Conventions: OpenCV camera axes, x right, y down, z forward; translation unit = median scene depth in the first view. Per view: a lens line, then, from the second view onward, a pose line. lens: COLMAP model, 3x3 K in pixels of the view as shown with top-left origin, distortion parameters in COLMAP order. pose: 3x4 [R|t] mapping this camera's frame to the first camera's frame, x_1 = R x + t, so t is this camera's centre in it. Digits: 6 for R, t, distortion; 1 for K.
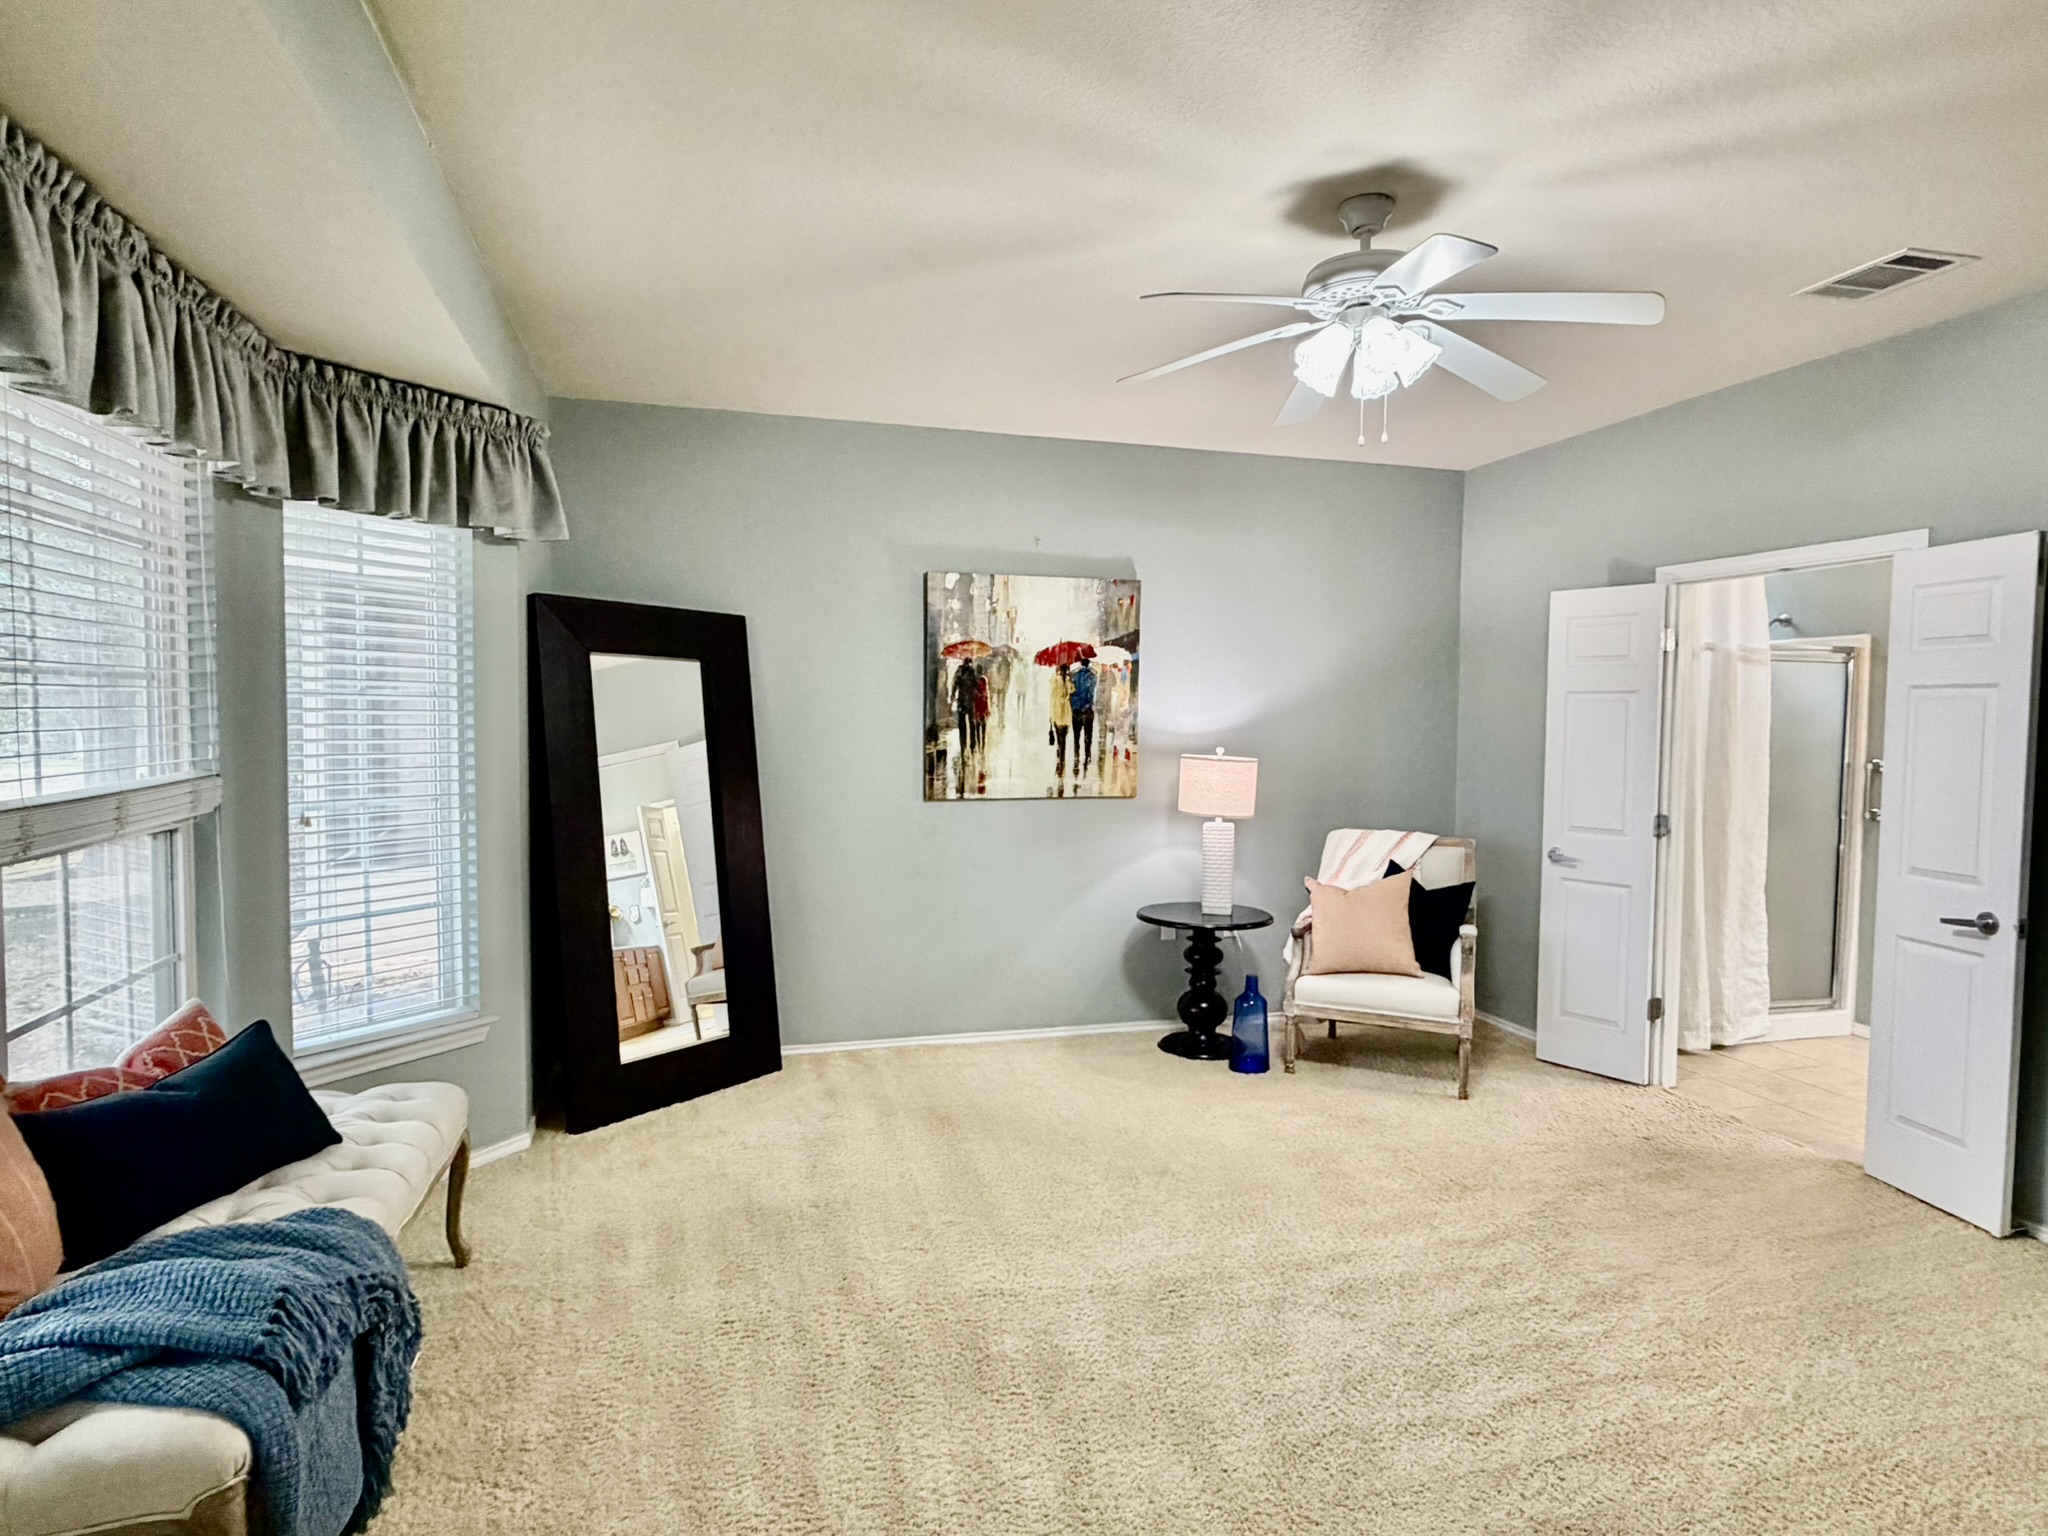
lens RADIAL K [[1120.3, 0, 1019.0], [0, 1120.3, 766.1], [0, 0, 1]] dist [0.001176, 0.000127]
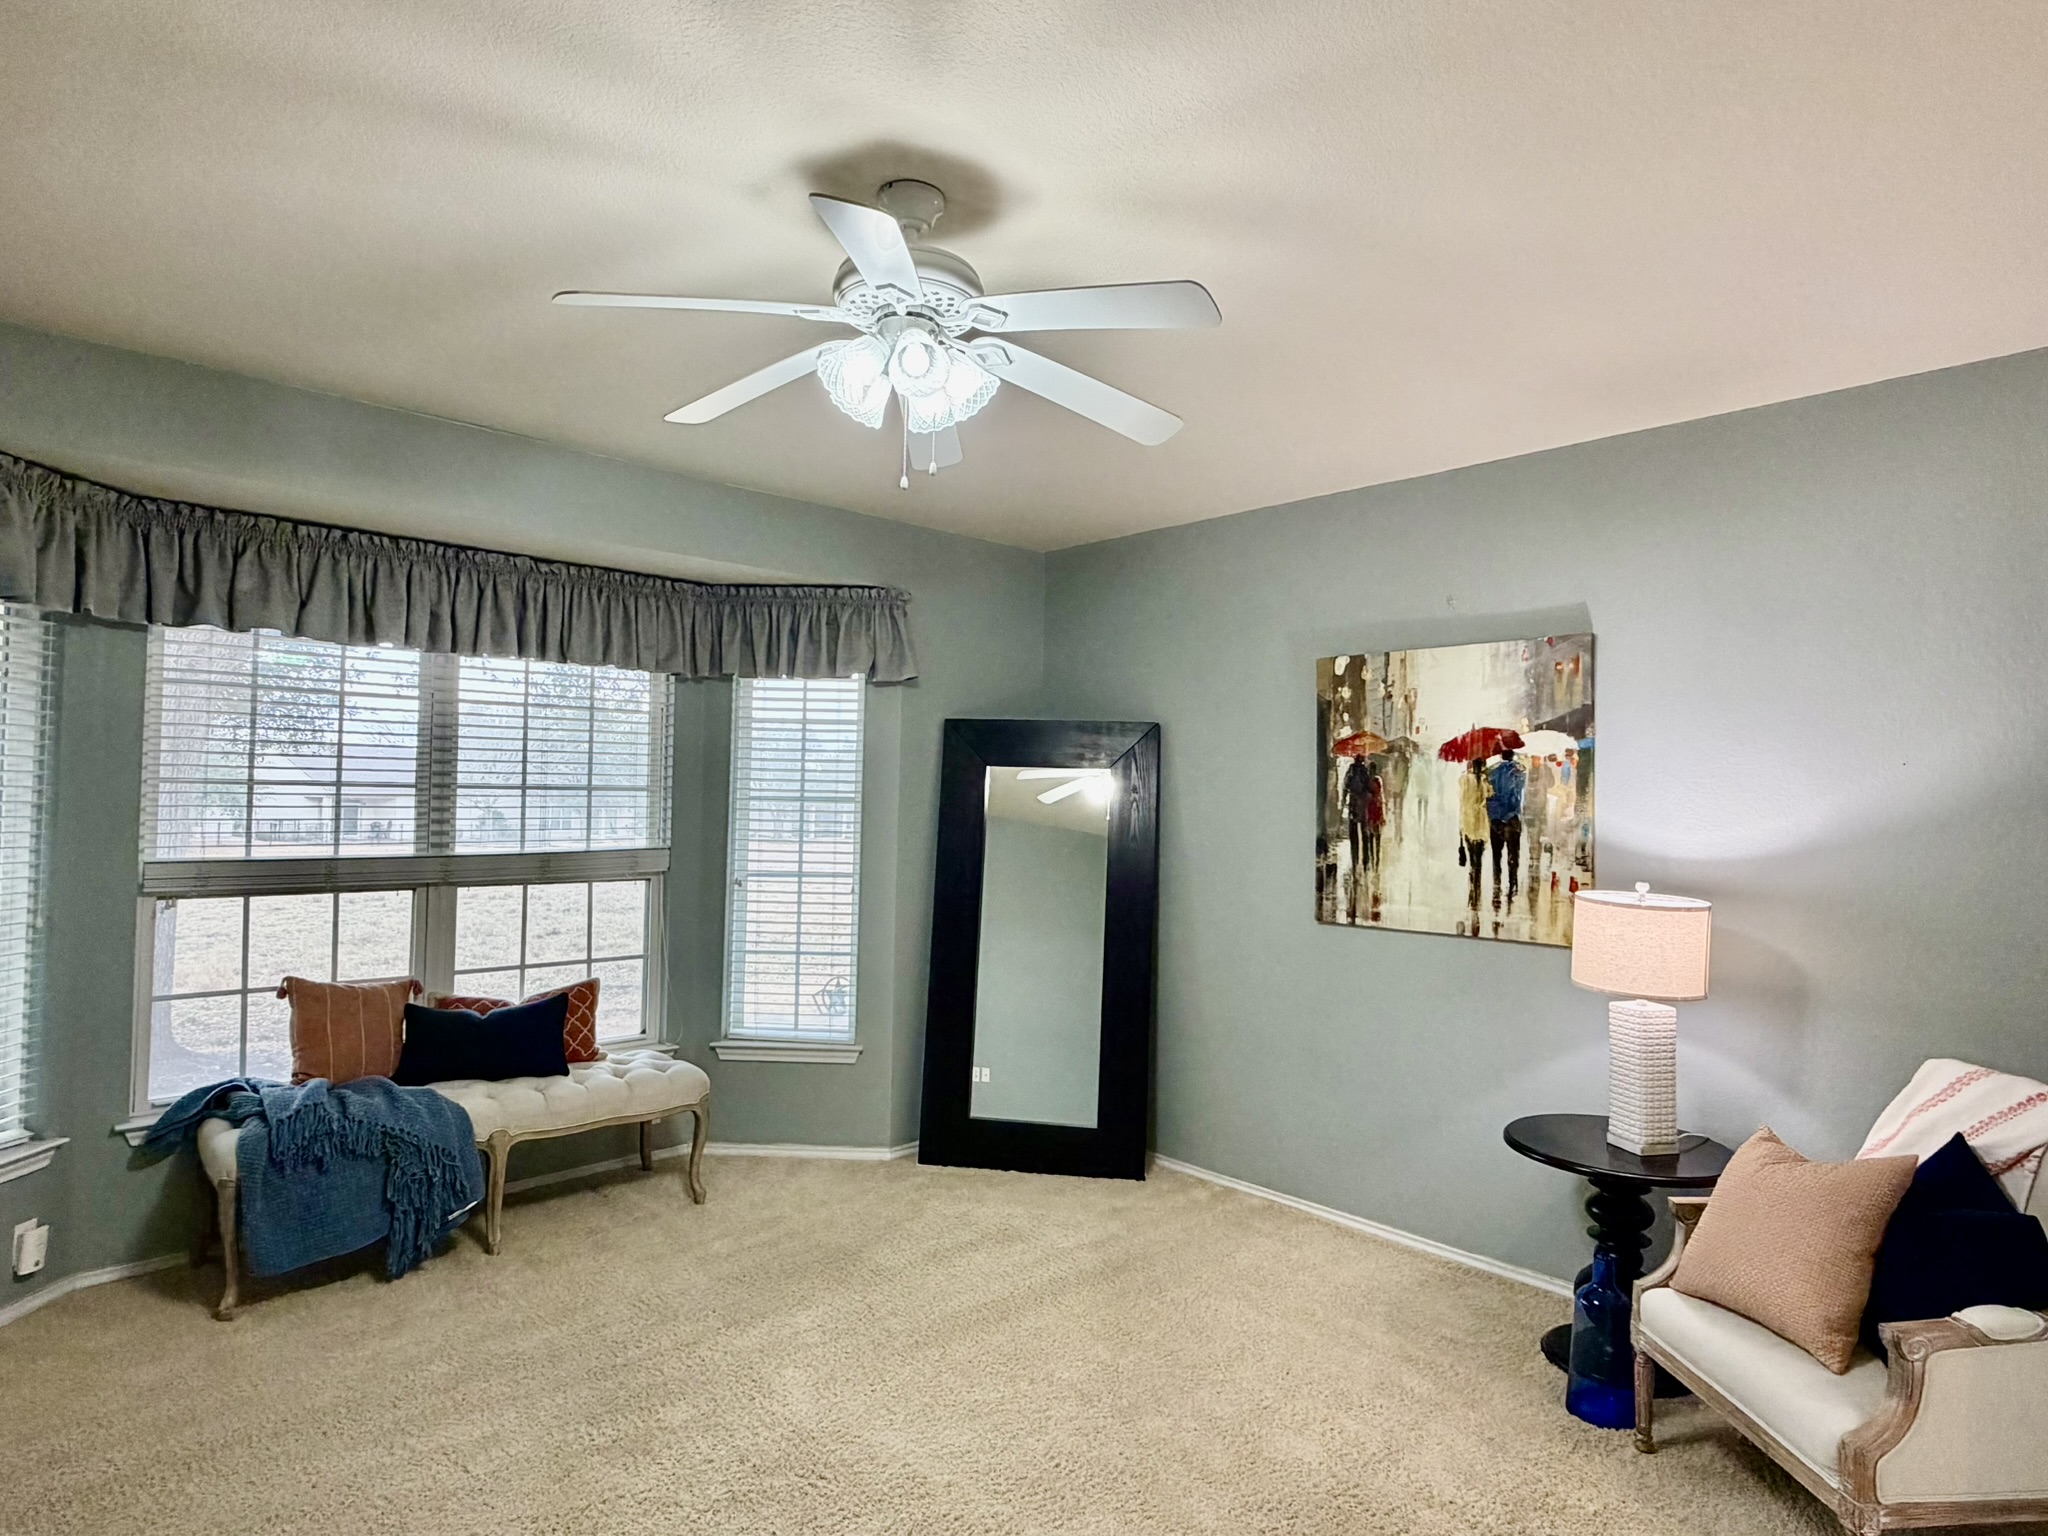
lens RADIAL K [[1120.3, 0, 1020.4], [0, 1120.3, 771.3], [0, 0, 1]] dist [0.001176, 0.000127]
pose [[0.468528, -0.021335, -0.883191, 0.566424], [-0.052892, 0.997238, -0.052149, -0.027511], [0.881864, 0.071148, 0.466105, 0.387936]]
